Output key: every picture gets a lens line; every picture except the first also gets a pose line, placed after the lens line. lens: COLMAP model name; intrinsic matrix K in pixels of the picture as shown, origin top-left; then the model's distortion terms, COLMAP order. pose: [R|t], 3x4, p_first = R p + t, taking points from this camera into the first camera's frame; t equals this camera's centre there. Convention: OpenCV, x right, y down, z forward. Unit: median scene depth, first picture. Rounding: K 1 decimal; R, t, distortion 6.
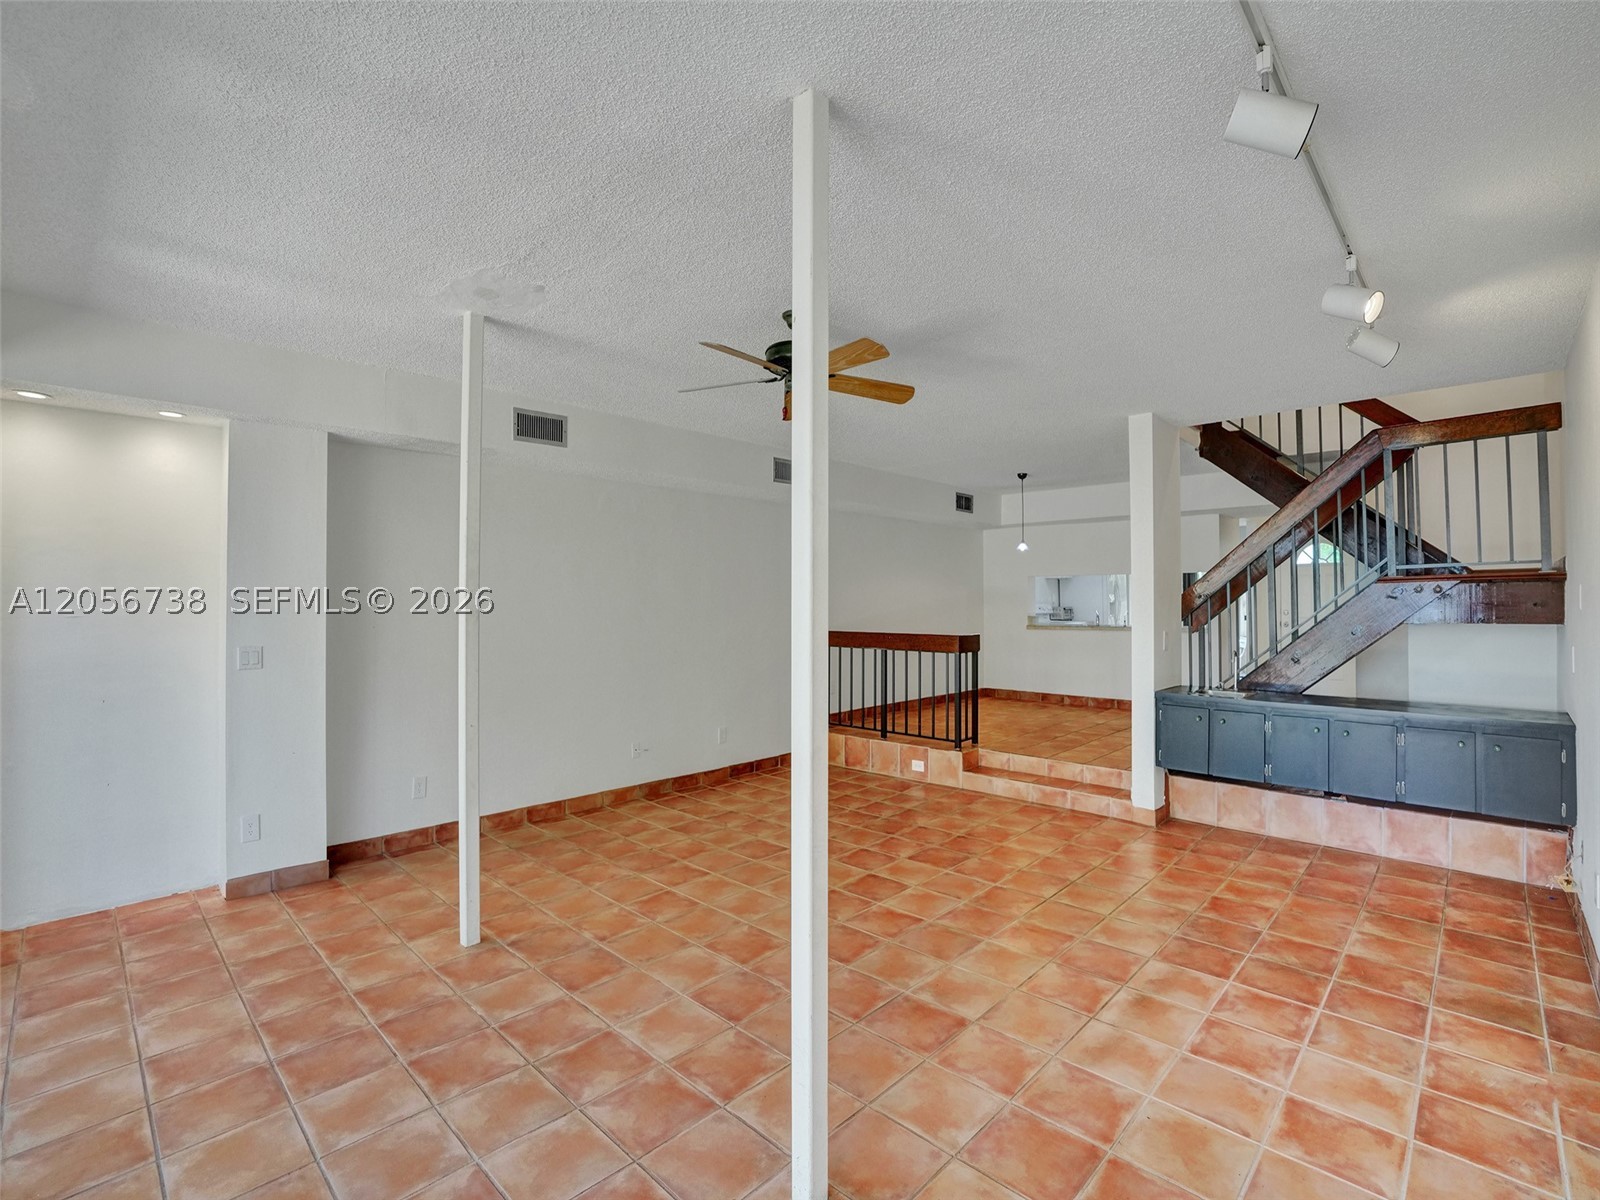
lens RADIAL K [[730.7, 0, 800.0], [0, 730.7, 578.5], [0, 0, 1]] dist [-0.064284, 0.026207]
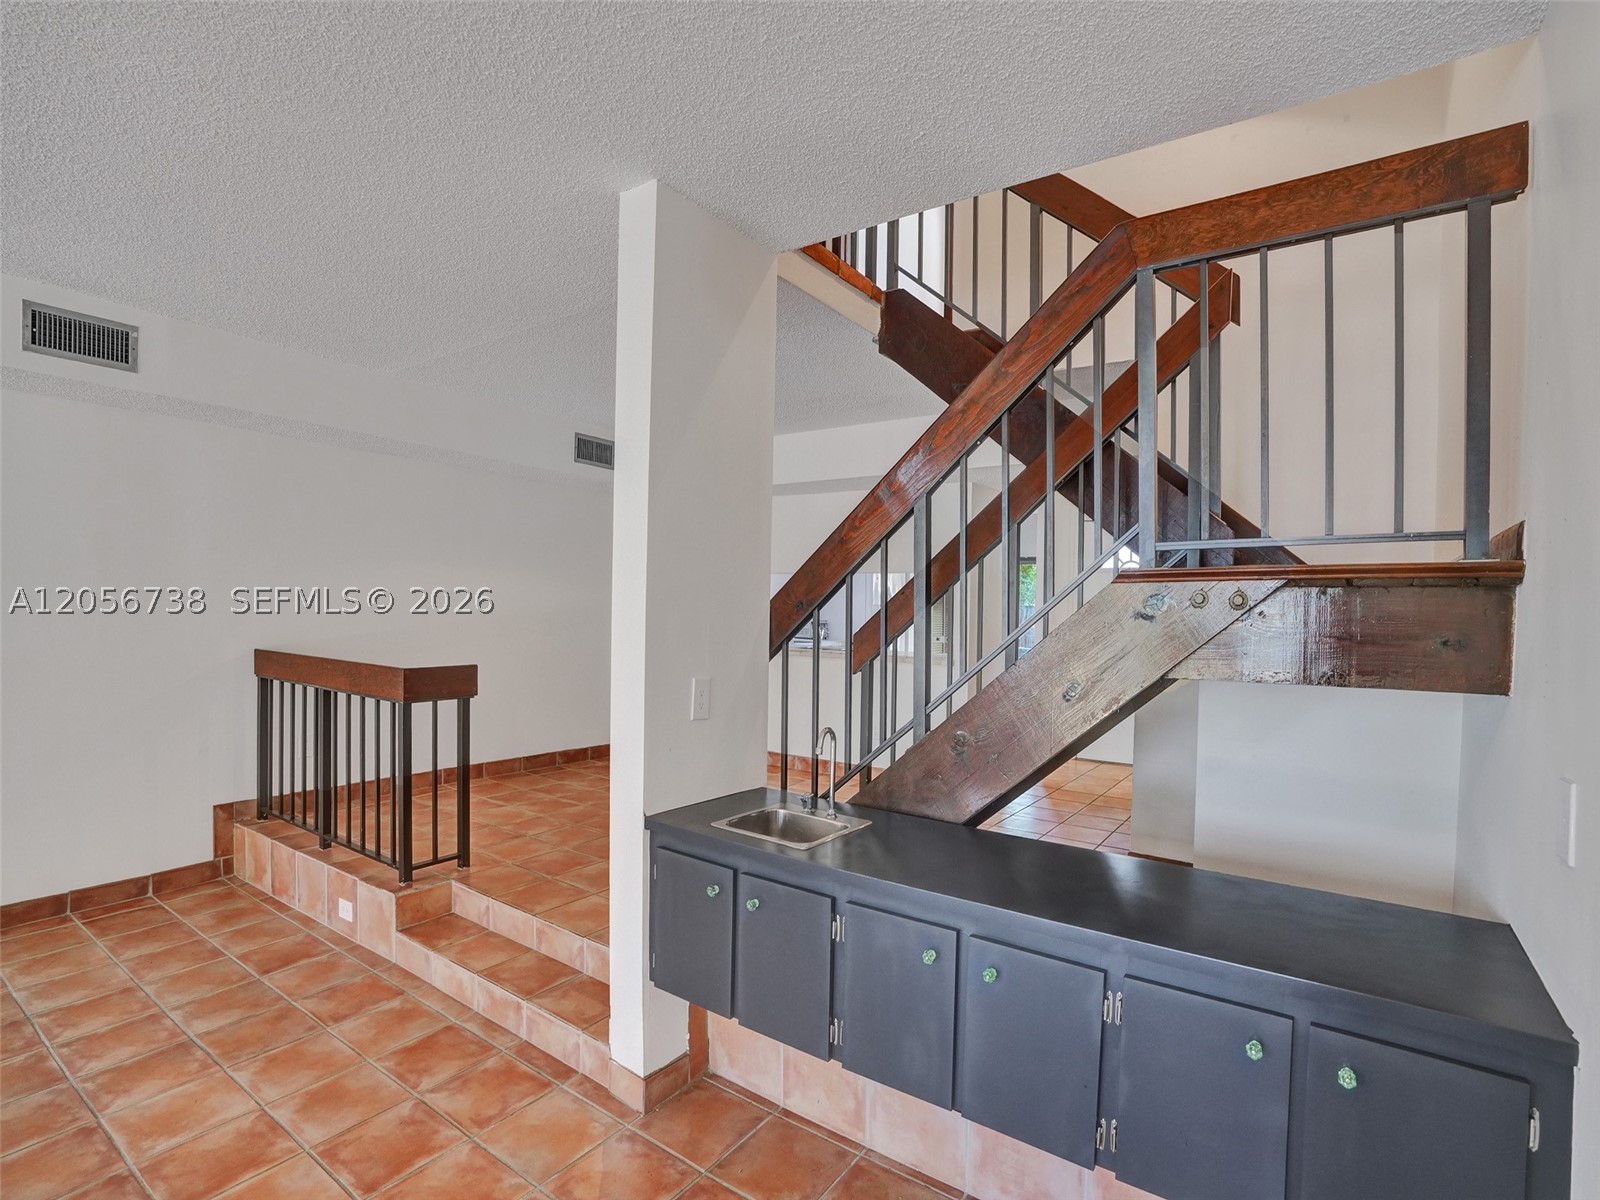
lens RADIAL K [[750.2, 0, 818.0], [0, 750.2, 593.5], [0, 0, 1]] dist [-0.050938, 0.021534]
pose [[0.988190, 0.034633, 0.149271, 0.532194], [-0.035689, 0.999353, 0.004400, 0.016278], [-0.149022, -0.009676, 0.988787, 0.541969]]
